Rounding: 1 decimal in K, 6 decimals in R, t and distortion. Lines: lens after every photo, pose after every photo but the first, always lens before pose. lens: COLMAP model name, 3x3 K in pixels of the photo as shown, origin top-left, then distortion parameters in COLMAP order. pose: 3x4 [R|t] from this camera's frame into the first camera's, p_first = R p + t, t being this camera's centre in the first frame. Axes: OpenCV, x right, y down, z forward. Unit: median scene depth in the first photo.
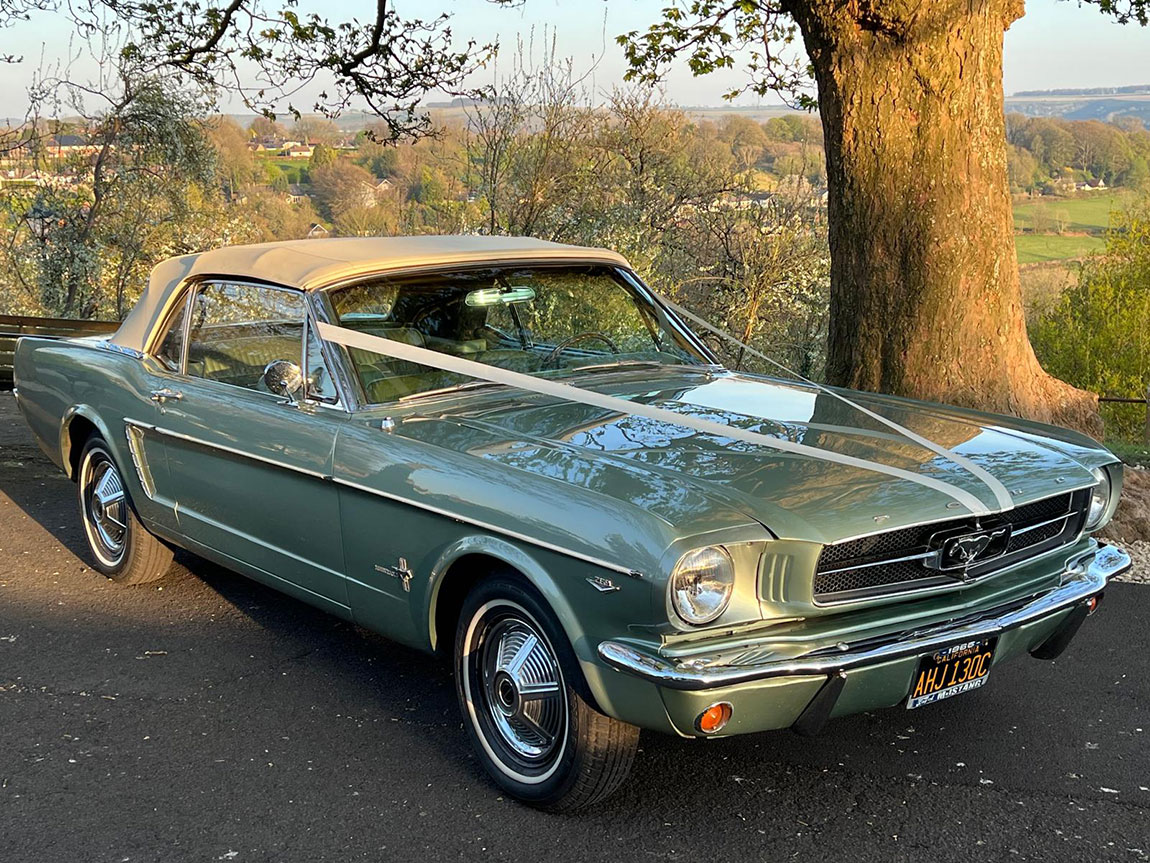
lens RADIAL K [[1491.0, 0, 581.3], [0, 1491.0, 441.5], [0, 0, 1]] dist [0.167857, -0.447386]
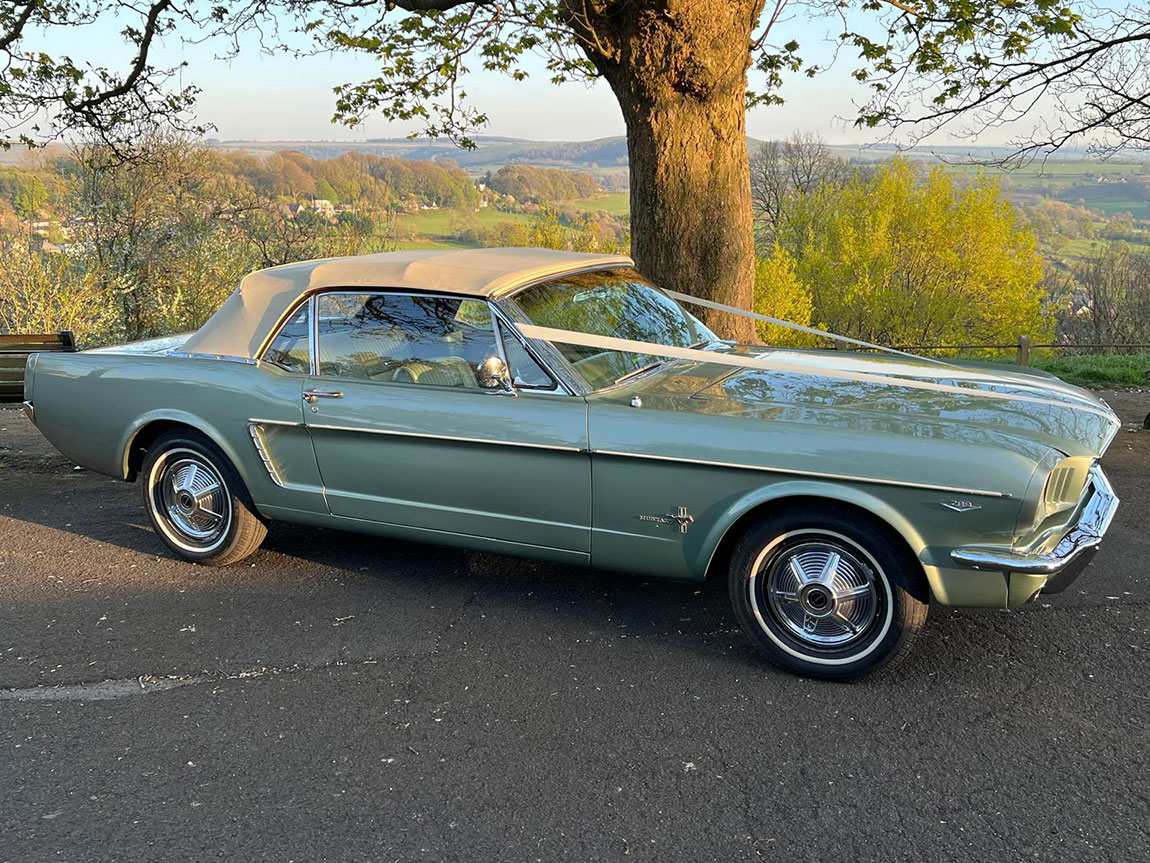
lens RADIAL K [[1068.8, 0, 571.1], [0, 1068.8, 439.1], [0, 0, 1]] dist [0.112261, -0.219903]
pose [[0.898959, -0.098608, 0.426790, -0.349809], [0.079262, 0.994867, 0.062908, -0.025777], [-0.430802, -0.022723, 0.902160, 0.140876]]
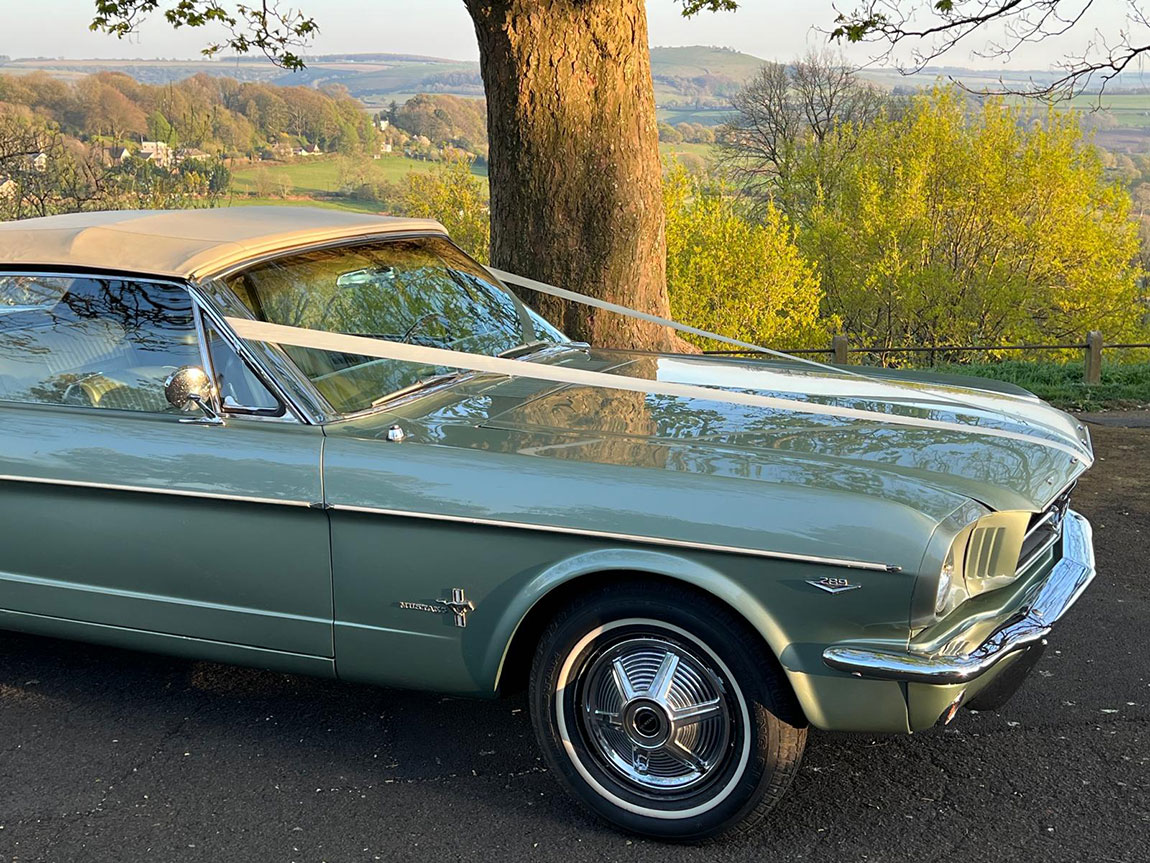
lens RADIAL K [[1498.7, 0, 575.0], [0, 1498.7, 431.5], [0, 0, 1]] dist [0.171486, -0.467178]
pose [[0.879691, -0.090774, 0.466801, -0.272634], [0.083484, 0.995847, 0.036326, -0.022164], [-0.468160, 0.007015, 0.883616, 0.128456]]
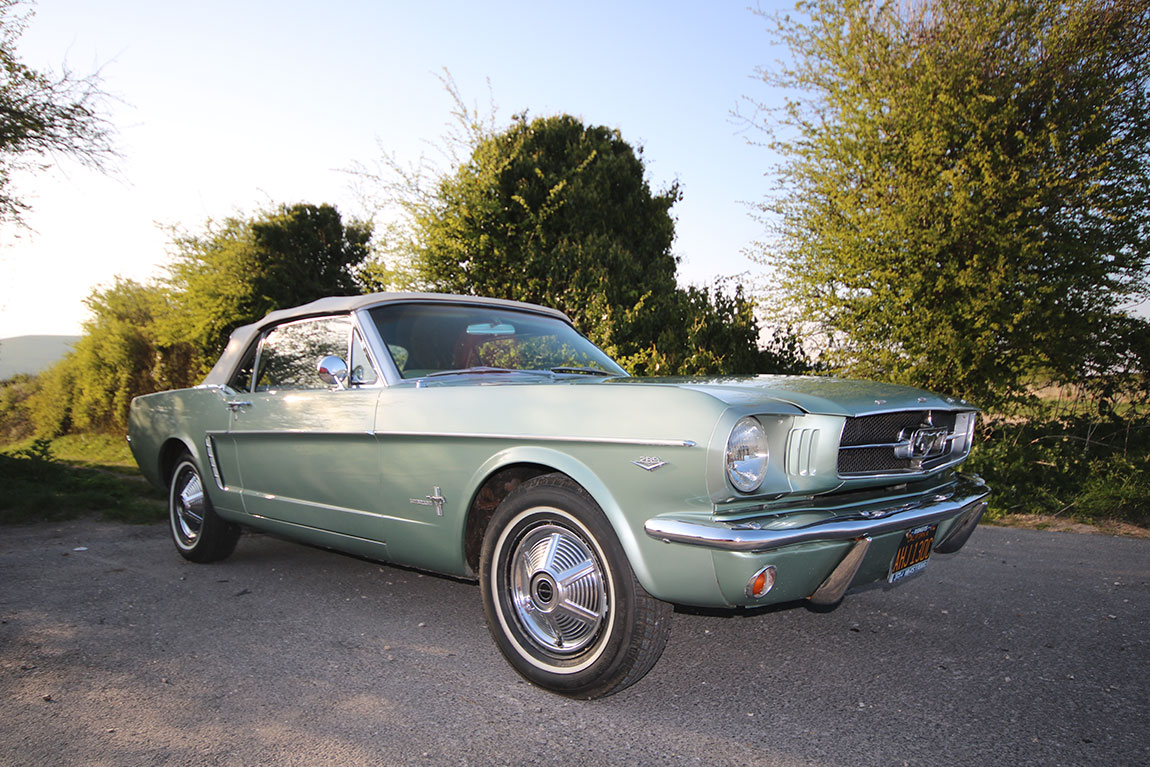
lens RADIAL K [[761.9, 0, 570.7], [0, 761.9, 384.3], [0, 0, 1]] dist [0.002443, 0.001375]
pose [[0.990715, -0.002284, 0.135939, -0.057800], [0.030208, 0.978565, -0.203712, 0.075192], [-0.132559, 0.205927, 0.969547, 0.230140]]
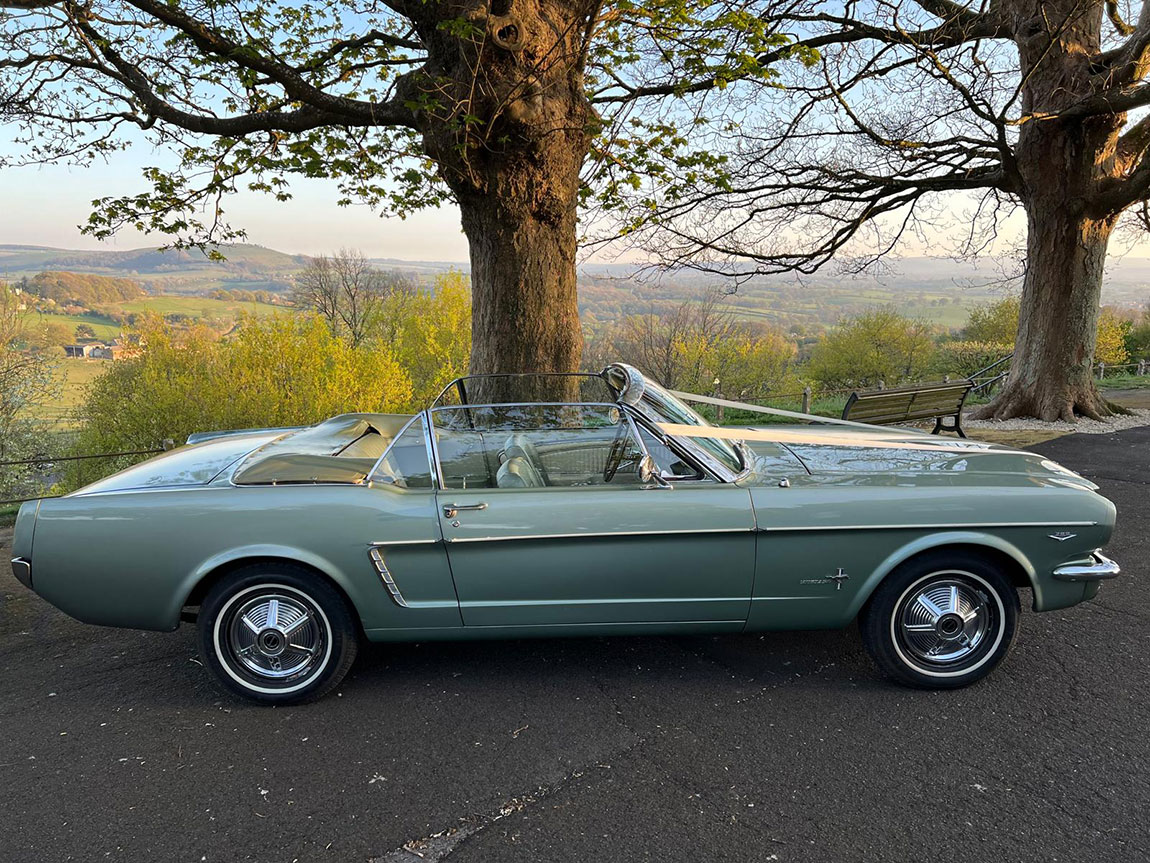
lens RADIAL K [[856.8, 0, 568.2], [0, 856.8, 452.2], [0, 0, 1]] dist [0.065481, -0.075395]
pose [[0.596394, -0.150391, 0.788477, -0.565684], [0.151762, 0.985701, 0.073218, -0.084578], [-0.788214, 0.075994, 0.610691, 0.412360]]
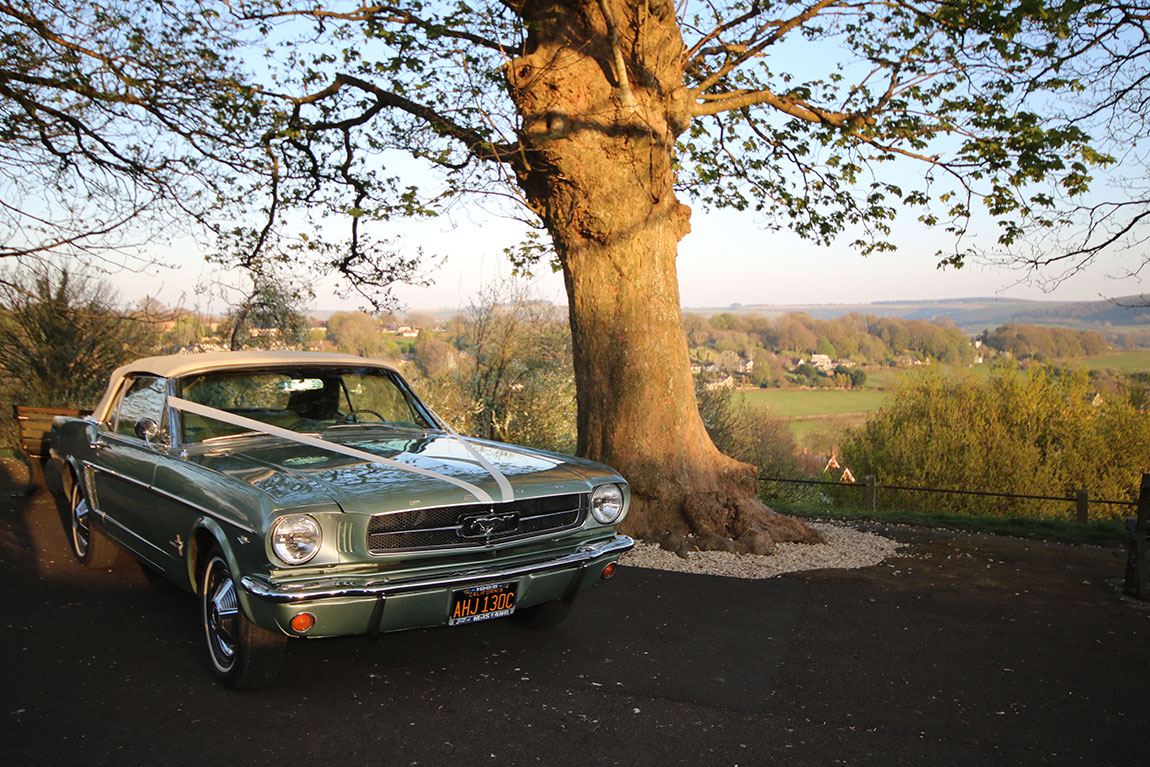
lens RADIAL K [[987.9, 0, 569.4], [0, 987.9, 389.3], [0, 0, 1]] dist [-0.001899, 0.056479]
pose [[0.999674, 0.011912, -0.022603, 0.196663], [-0.014857, 0.990739, -0.134967, 0.036330], [0.020786, 0.135258, 0.990592, -0.045579]]
